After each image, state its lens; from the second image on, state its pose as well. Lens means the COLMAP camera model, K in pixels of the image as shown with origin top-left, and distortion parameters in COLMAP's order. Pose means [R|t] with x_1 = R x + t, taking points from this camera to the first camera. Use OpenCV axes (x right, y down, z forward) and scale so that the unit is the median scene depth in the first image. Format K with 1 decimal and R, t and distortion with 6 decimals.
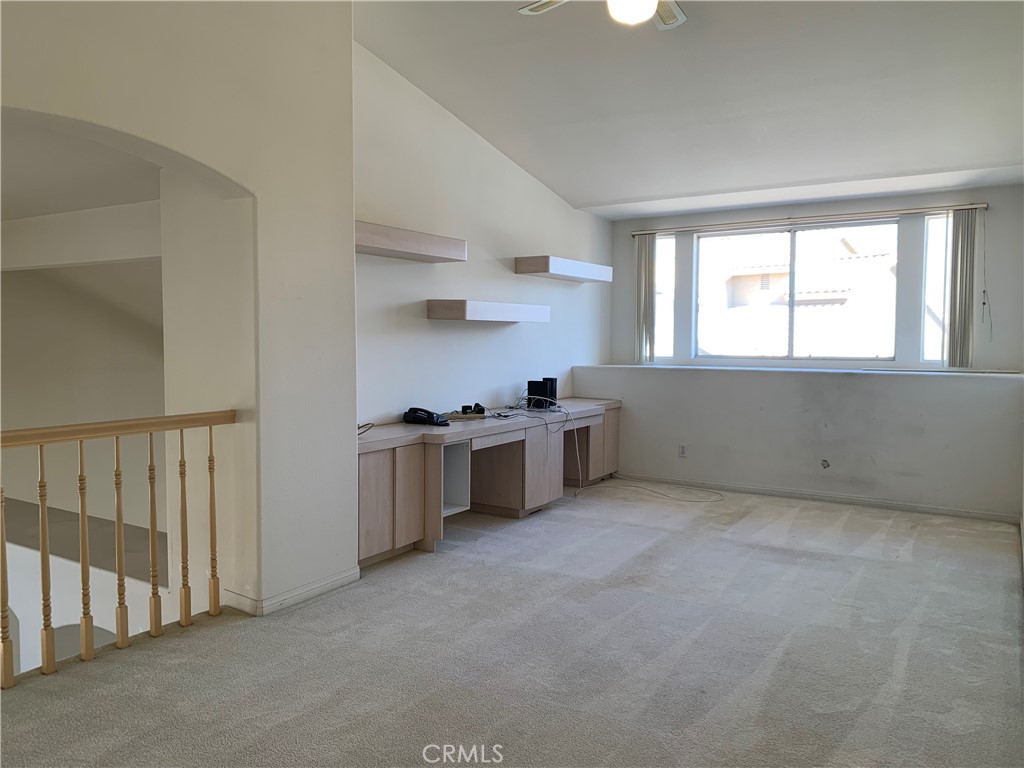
lens RADIAL K [[767.6, 0, 516.0], [0, 767.6, 380.3], [0, 0, 1]] dist [0.074169, -0.122954]
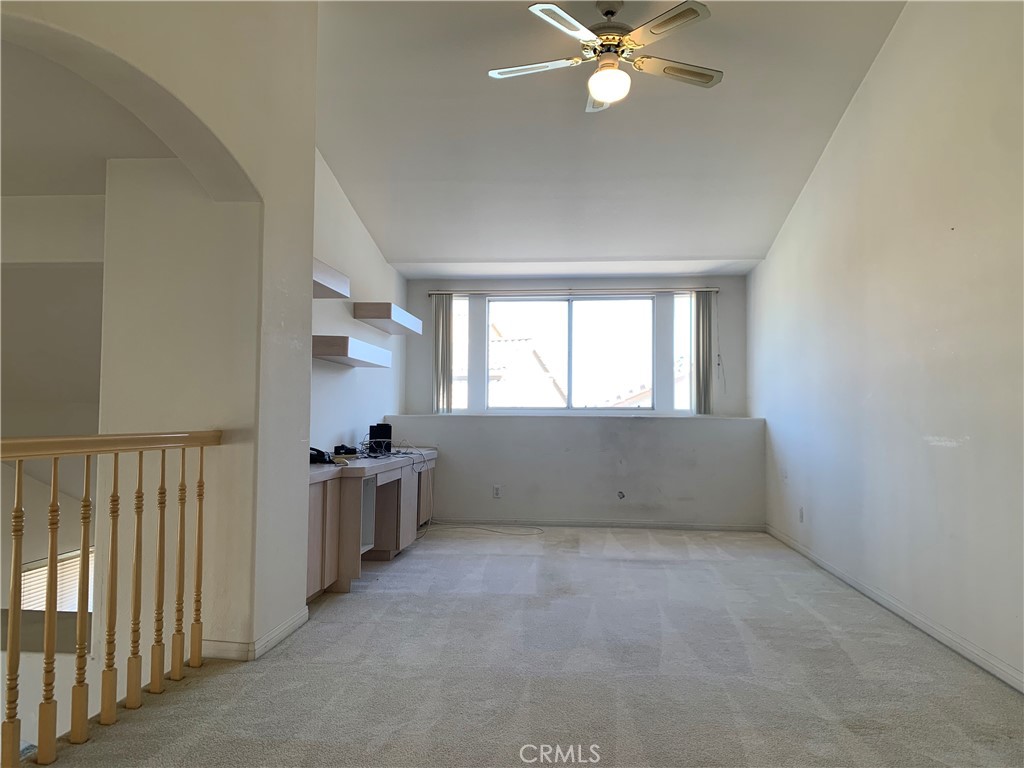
lens RADIAL K [[767.6, 0, 516.0], [0, 767.6, 380.3], [0, 0, 1]] dist [0.074169, -0.122954]
pose [[0.888933, 0.026128, 0.457291, -0.283210], [0.020852, 0.995028, -0.097388, 0.045188], [-0.457562, 0.096107, 0.883968, 0.023371]]
